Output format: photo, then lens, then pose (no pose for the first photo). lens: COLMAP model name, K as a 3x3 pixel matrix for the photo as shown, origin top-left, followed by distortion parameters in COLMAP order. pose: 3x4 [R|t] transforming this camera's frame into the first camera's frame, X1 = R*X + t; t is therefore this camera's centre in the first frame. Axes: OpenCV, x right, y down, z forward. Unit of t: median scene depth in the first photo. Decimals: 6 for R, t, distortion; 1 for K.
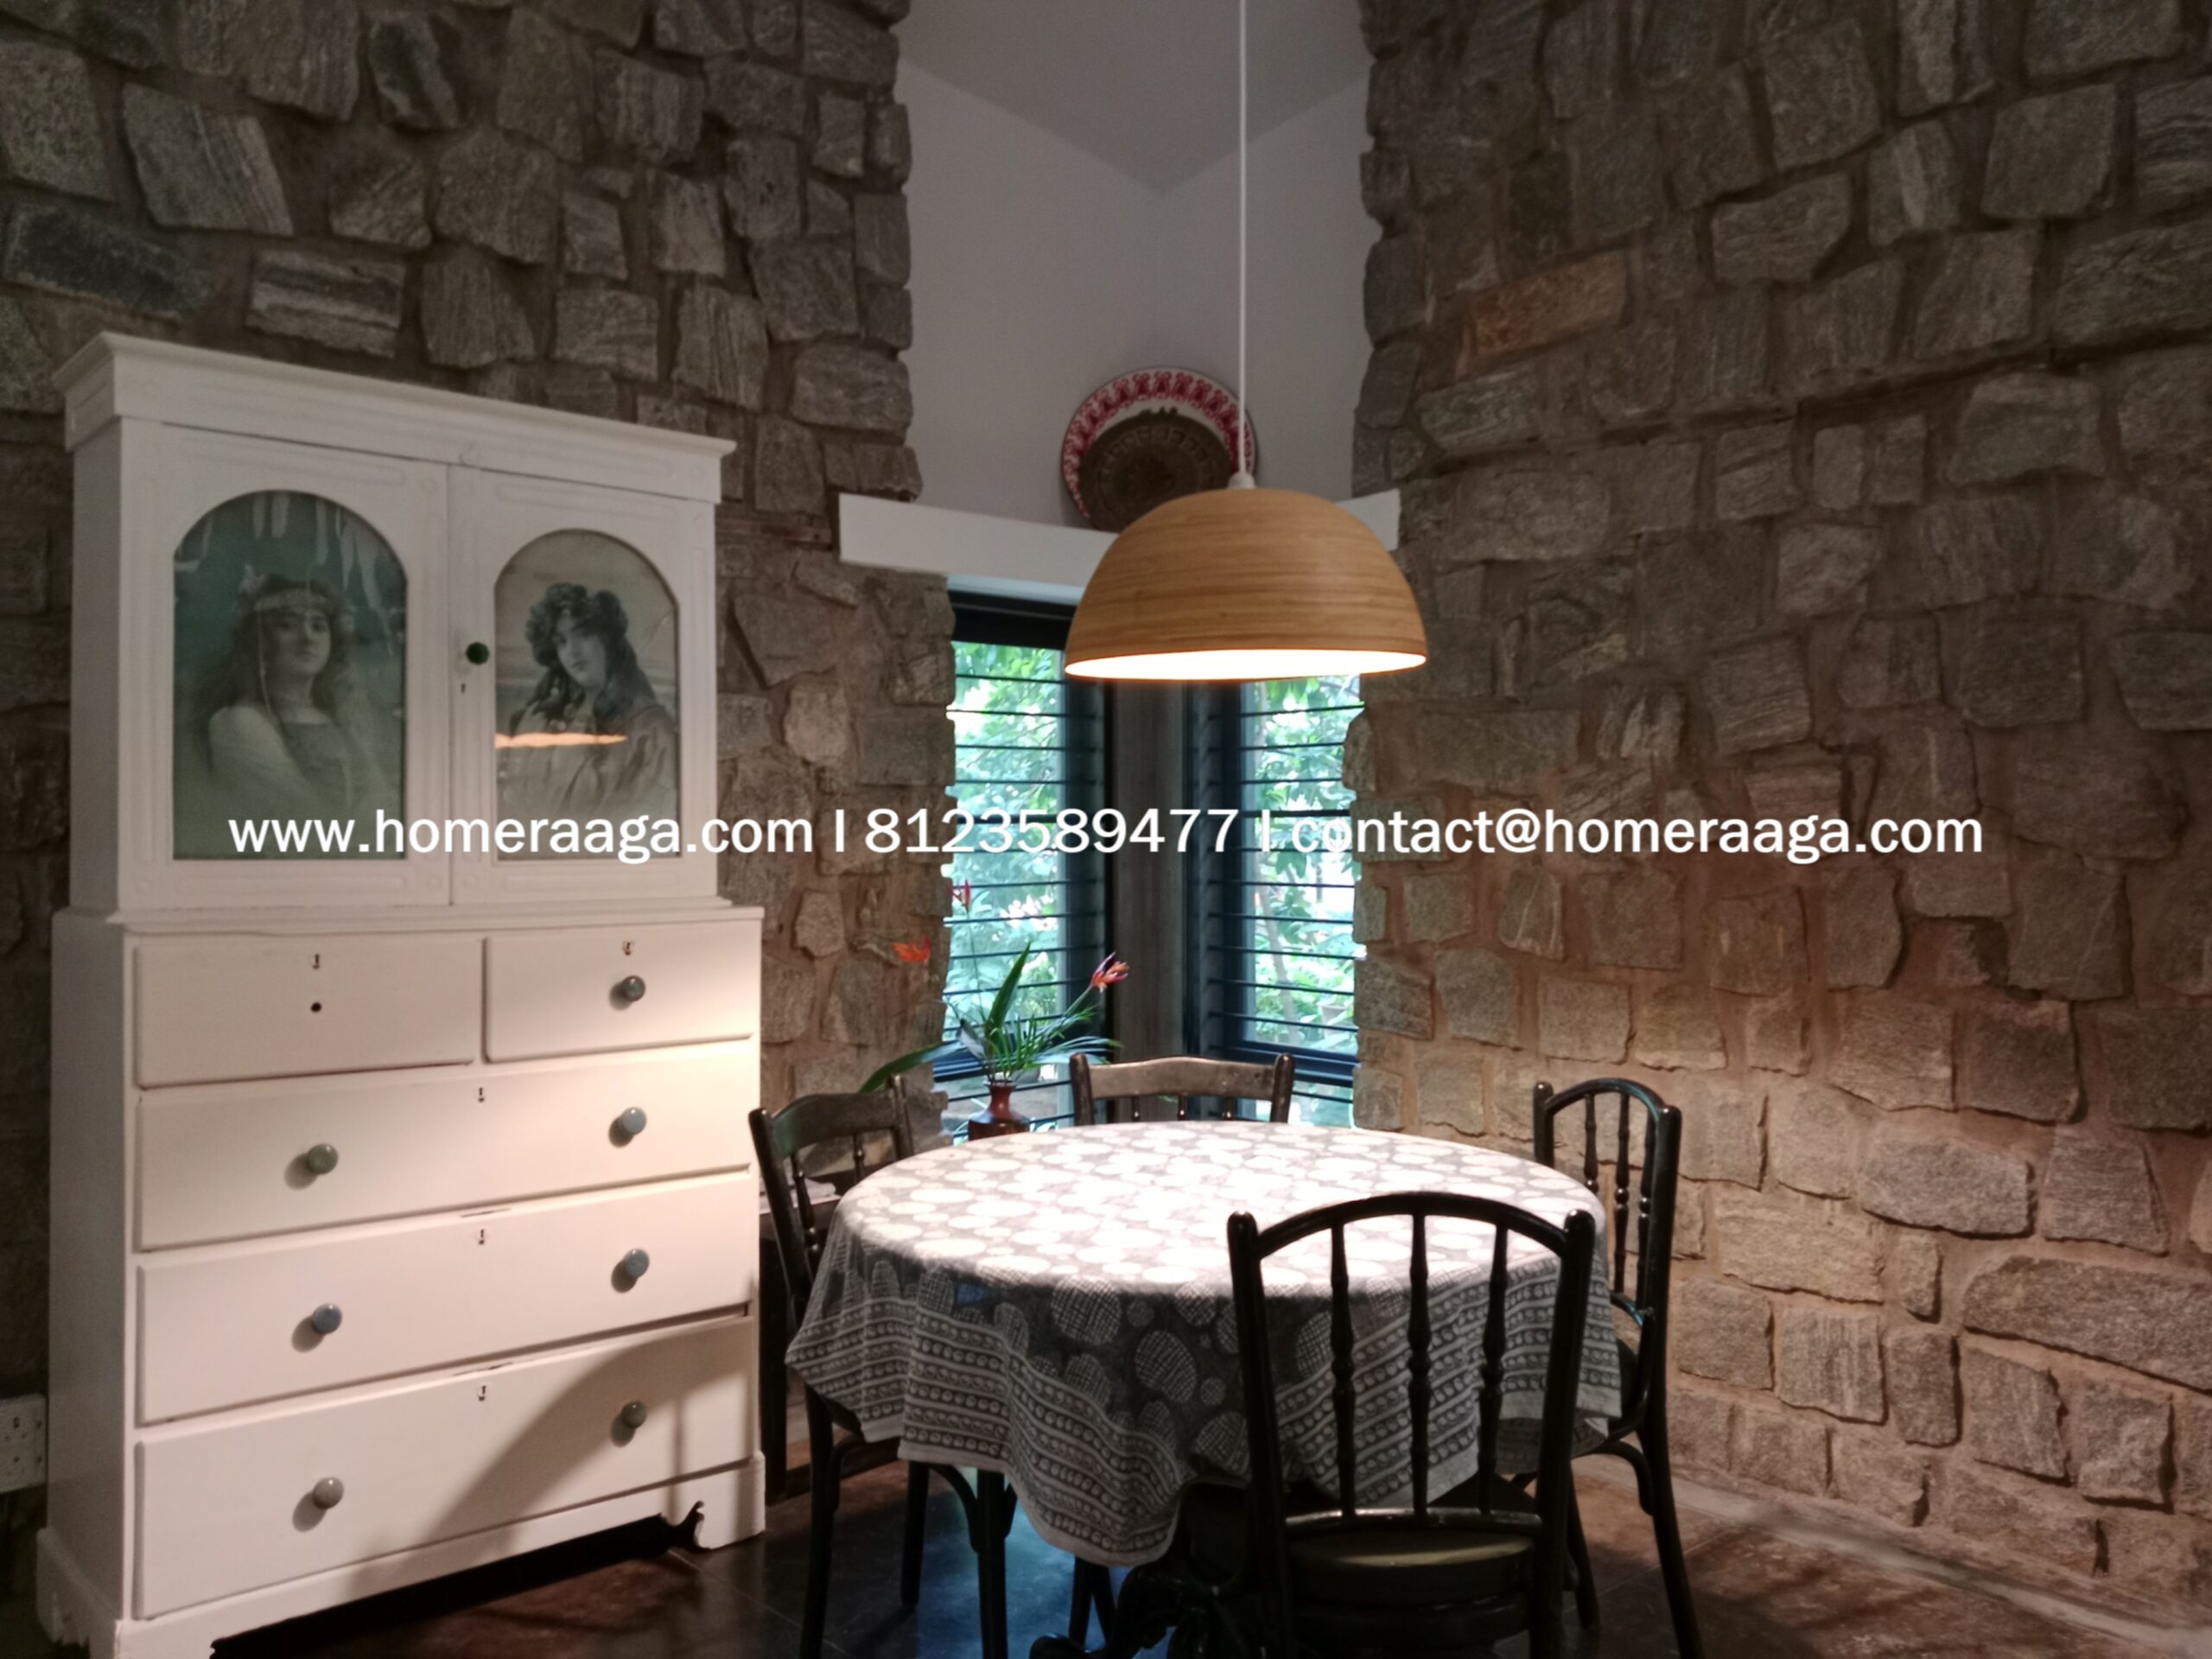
lens RADIAL K [[1741.5, 0, 1112.7], [0, 1741.5, 849.5], [0, 0, 1]] dist [0.081577, -0.142218]
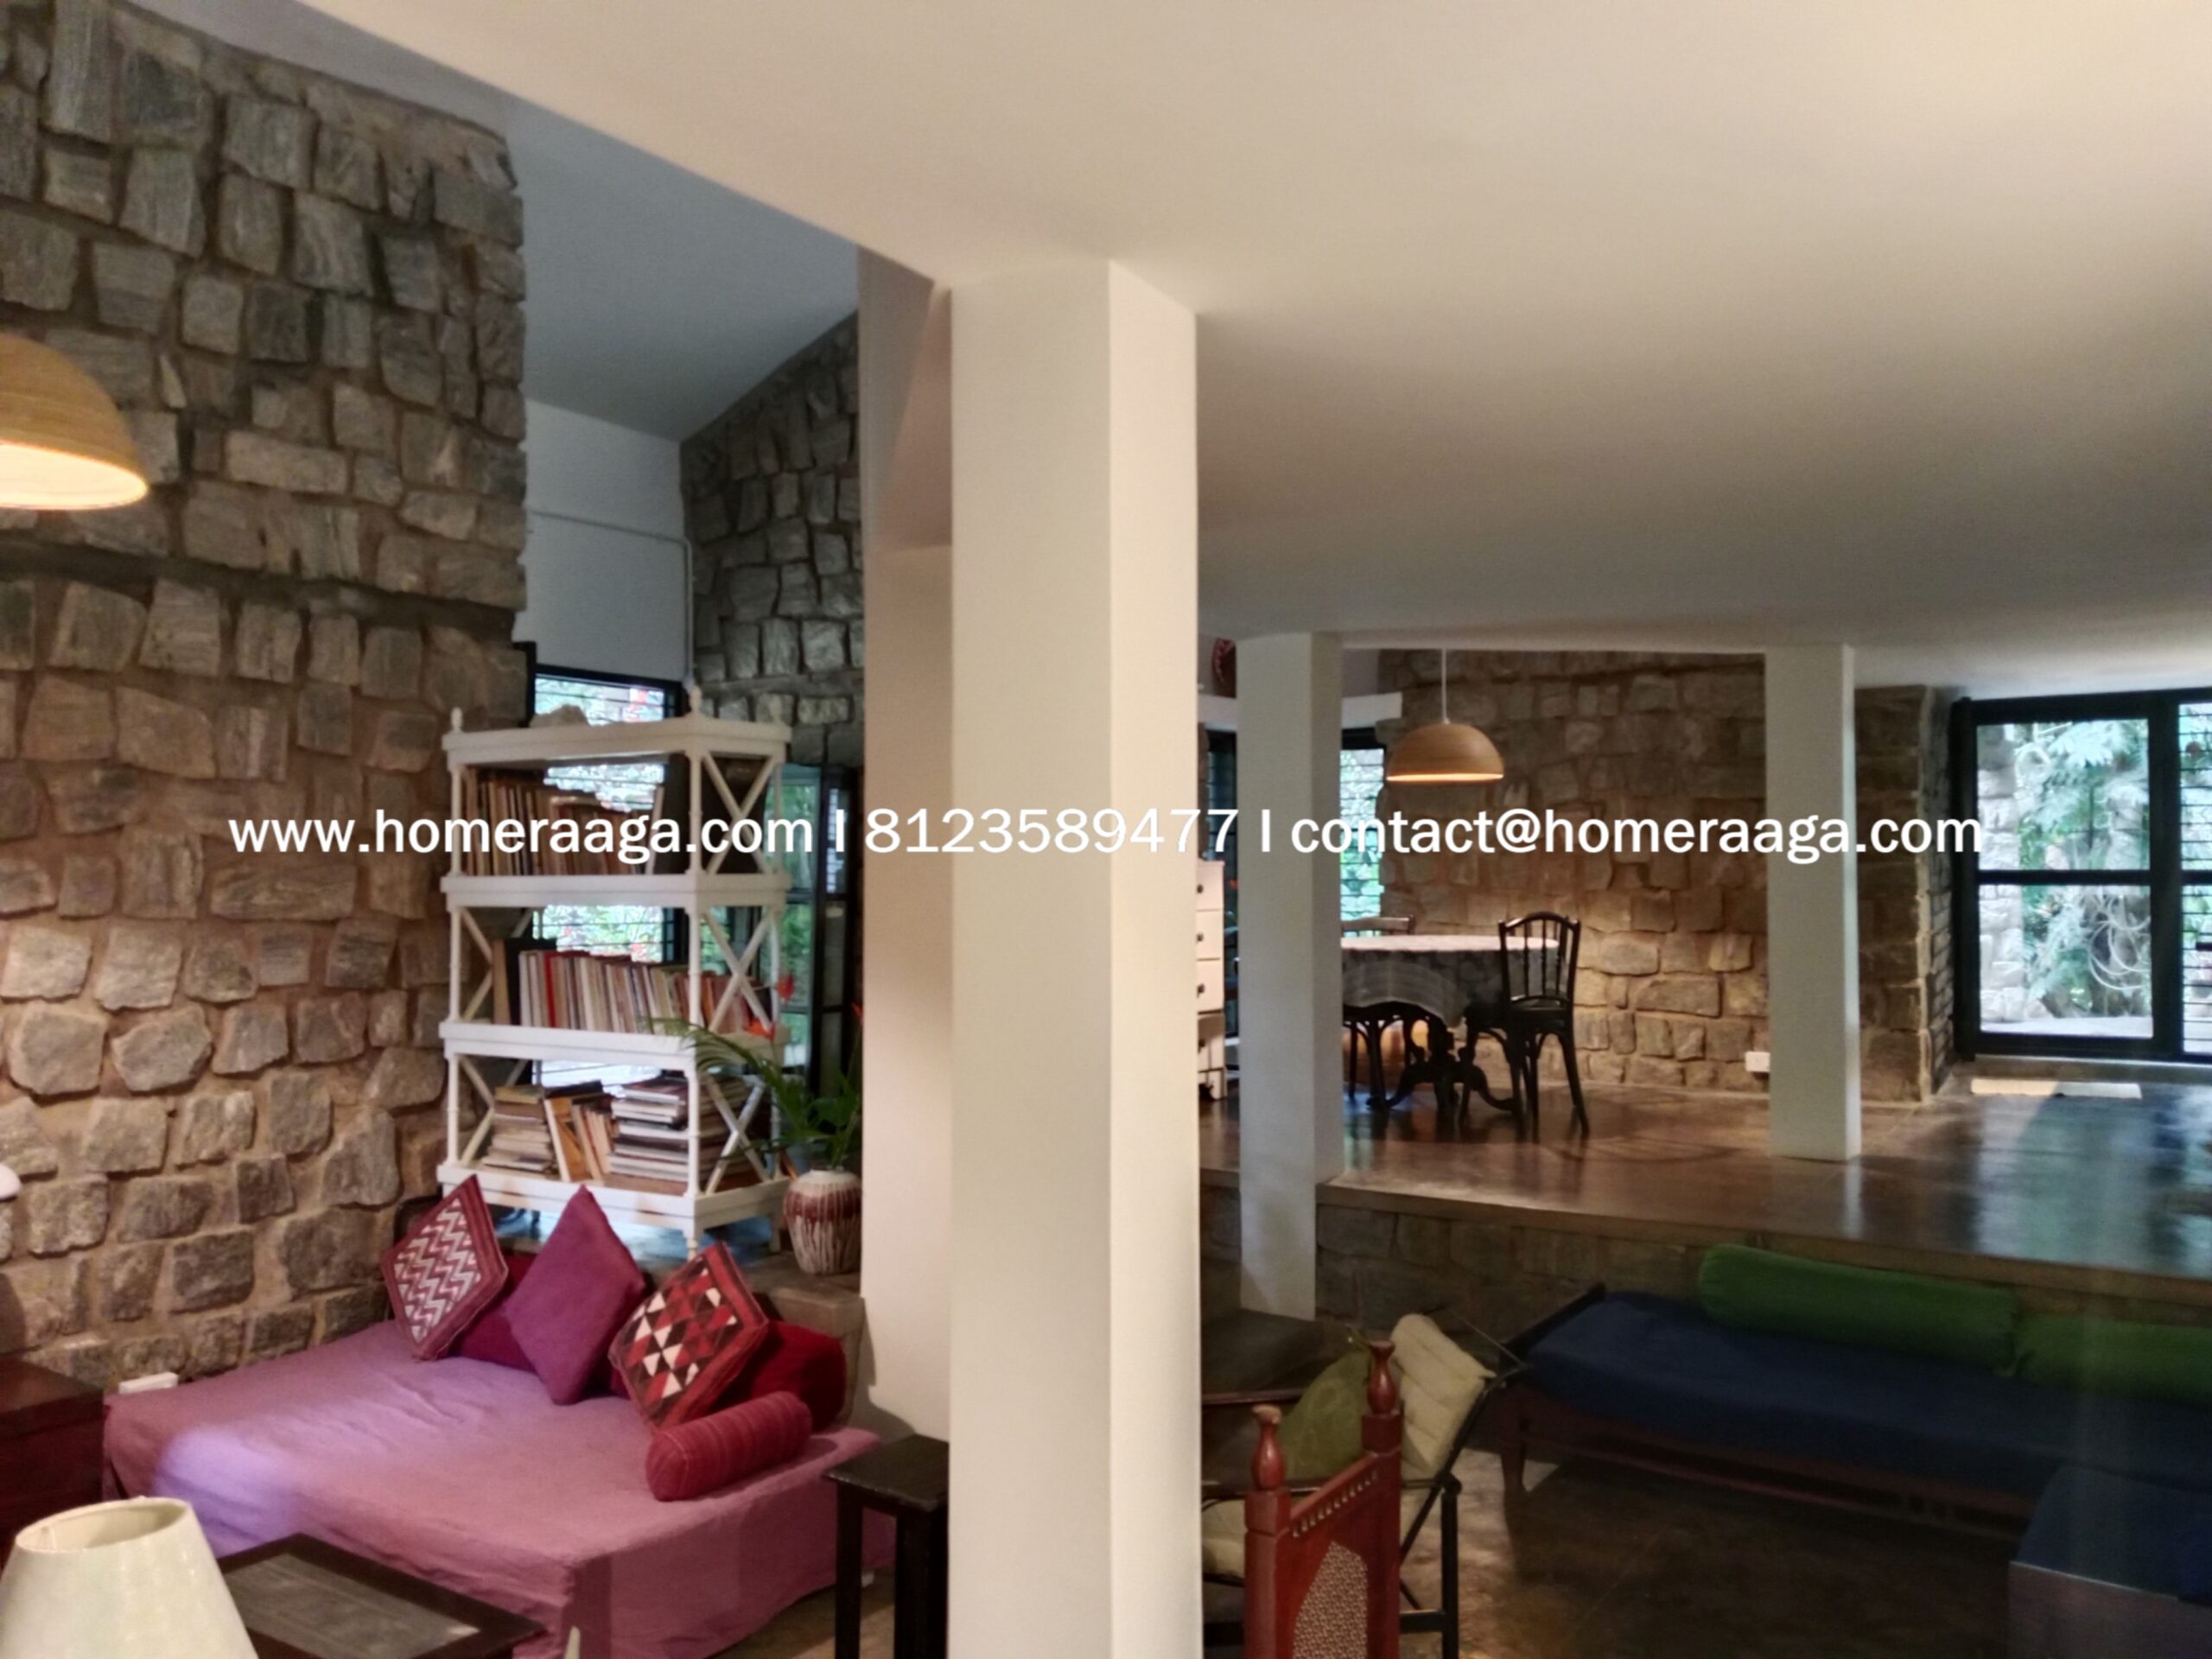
lens RADIAL K [[1741.5, 0, 1086.4], [0, 1741.5, 844.1], [0, 0, 1]] dist [0.081577, -0.142218]
pose [[0.973032, 0.000989, 0.230670, -1.023017], [0.005390, 0.999620, -0.027021, 0.078878], [-0.230609, 0.027536, 0.972657, -1.537597]]
